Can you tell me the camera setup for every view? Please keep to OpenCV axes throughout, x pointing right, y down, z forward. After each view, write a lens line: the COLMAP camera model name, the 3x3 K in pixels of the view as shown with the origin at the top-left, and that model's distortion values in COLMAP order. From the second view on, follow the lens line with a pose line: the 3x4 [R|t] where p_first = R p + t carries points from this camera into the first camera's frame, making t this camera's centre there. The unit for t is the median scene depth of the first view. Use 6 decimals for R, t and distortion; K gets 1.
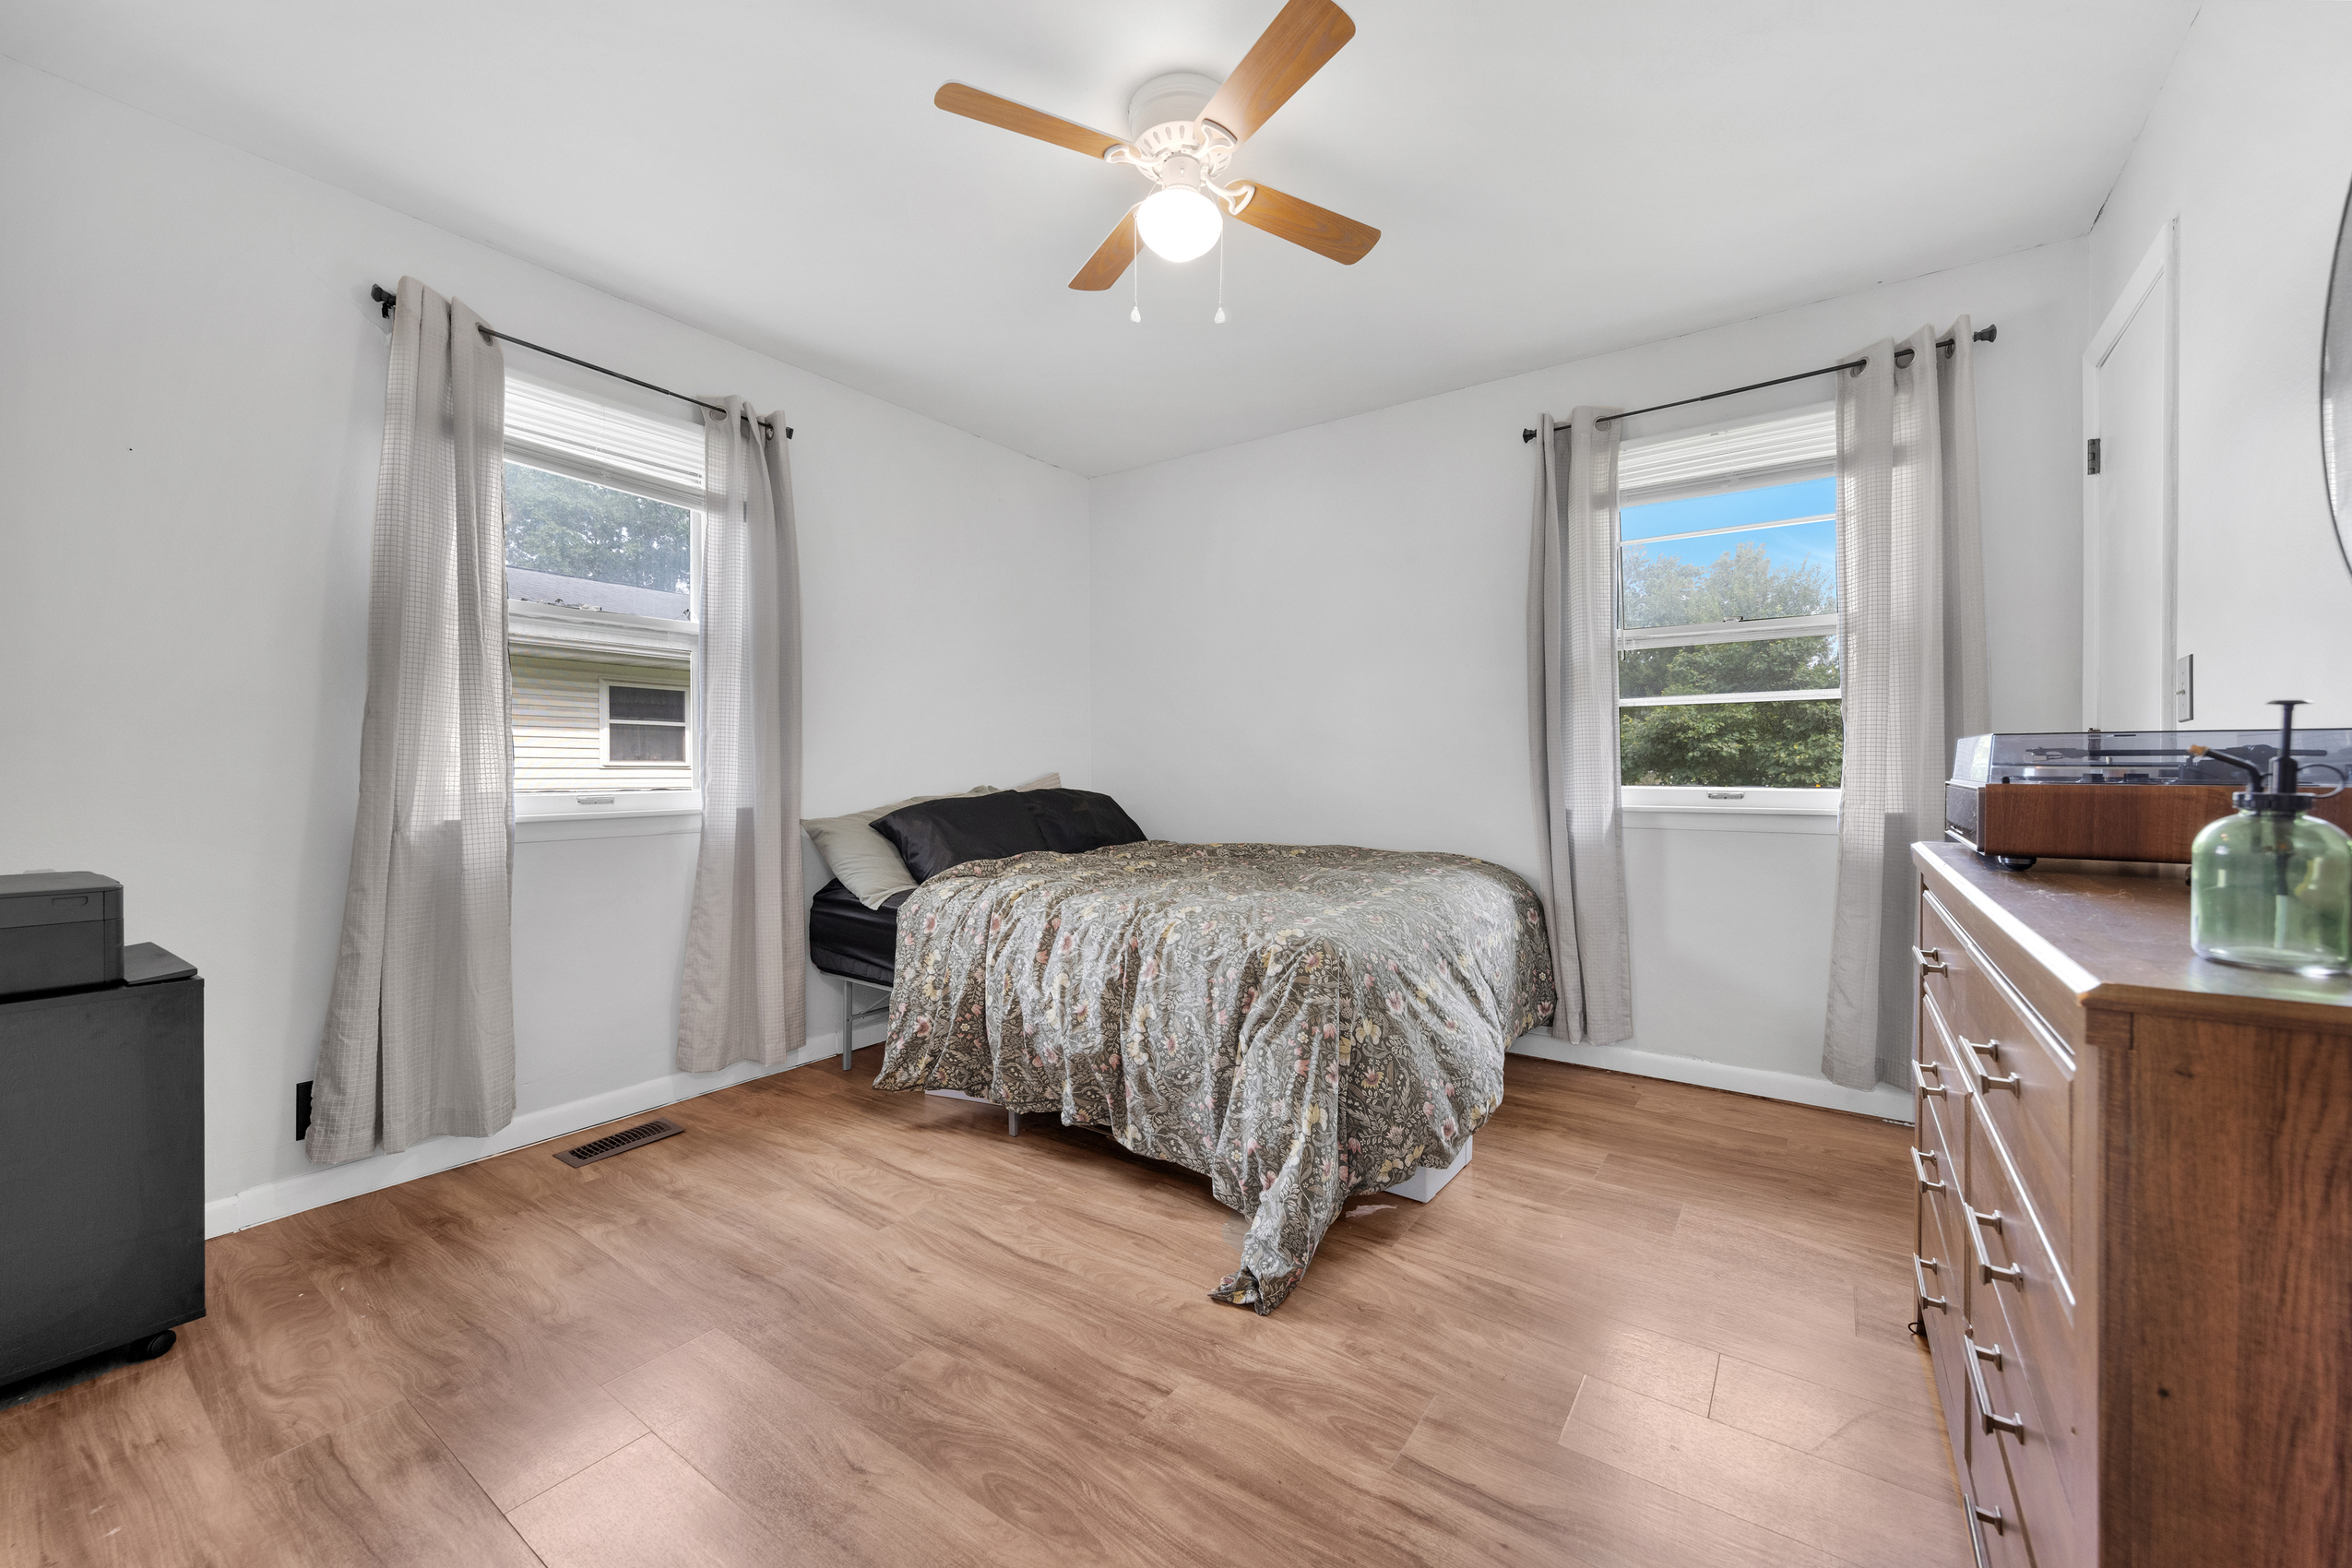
lens RADIAL K [[917.8, 0, 1171.7], [0, 917.8, 774.8], [0, 0, 1]] dist [0.003699, -0.000998]
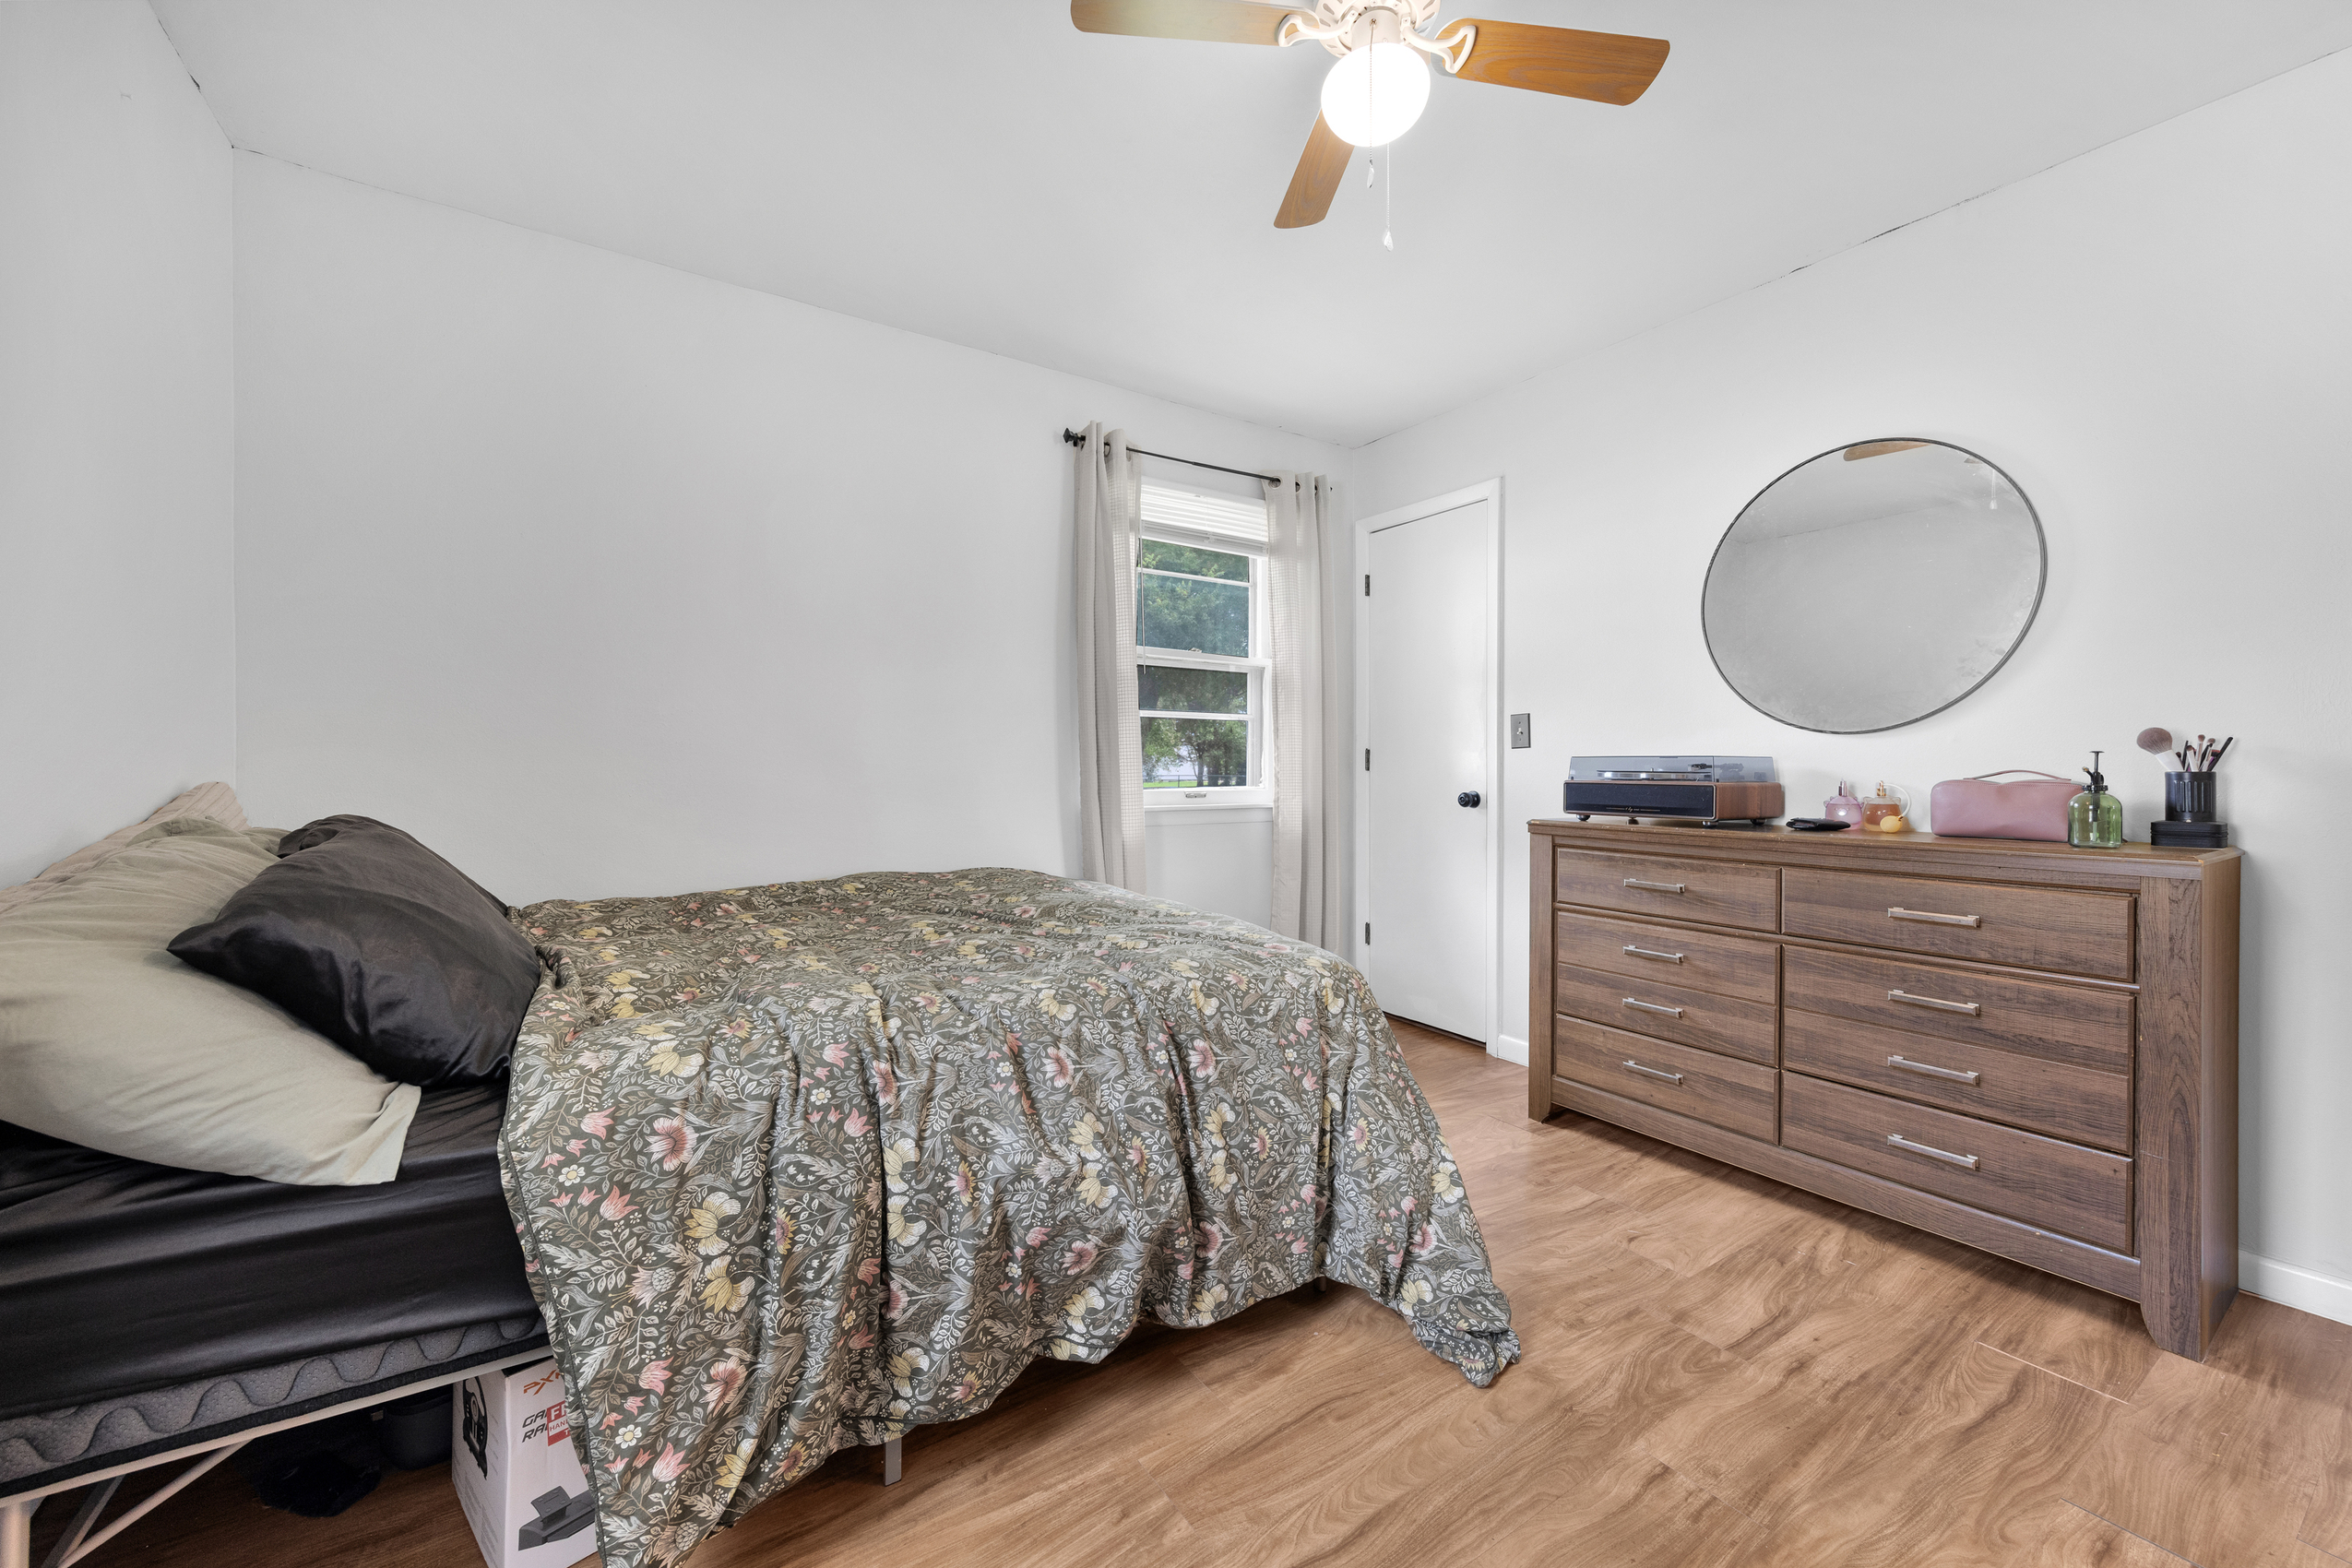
lens RADIAL K [[917.8, 0, 1168.2], [0, 917.8, 771.6], [0, 0, 1]] dist [0.003699, -0.000998]
pose [[0.358964, 0.000247, 0.933352, -0.708696], [0.004617, 0.999987, -0.002040, -0.007968], [-0.933340, 0.005042, 0.358958, 0.782522]]
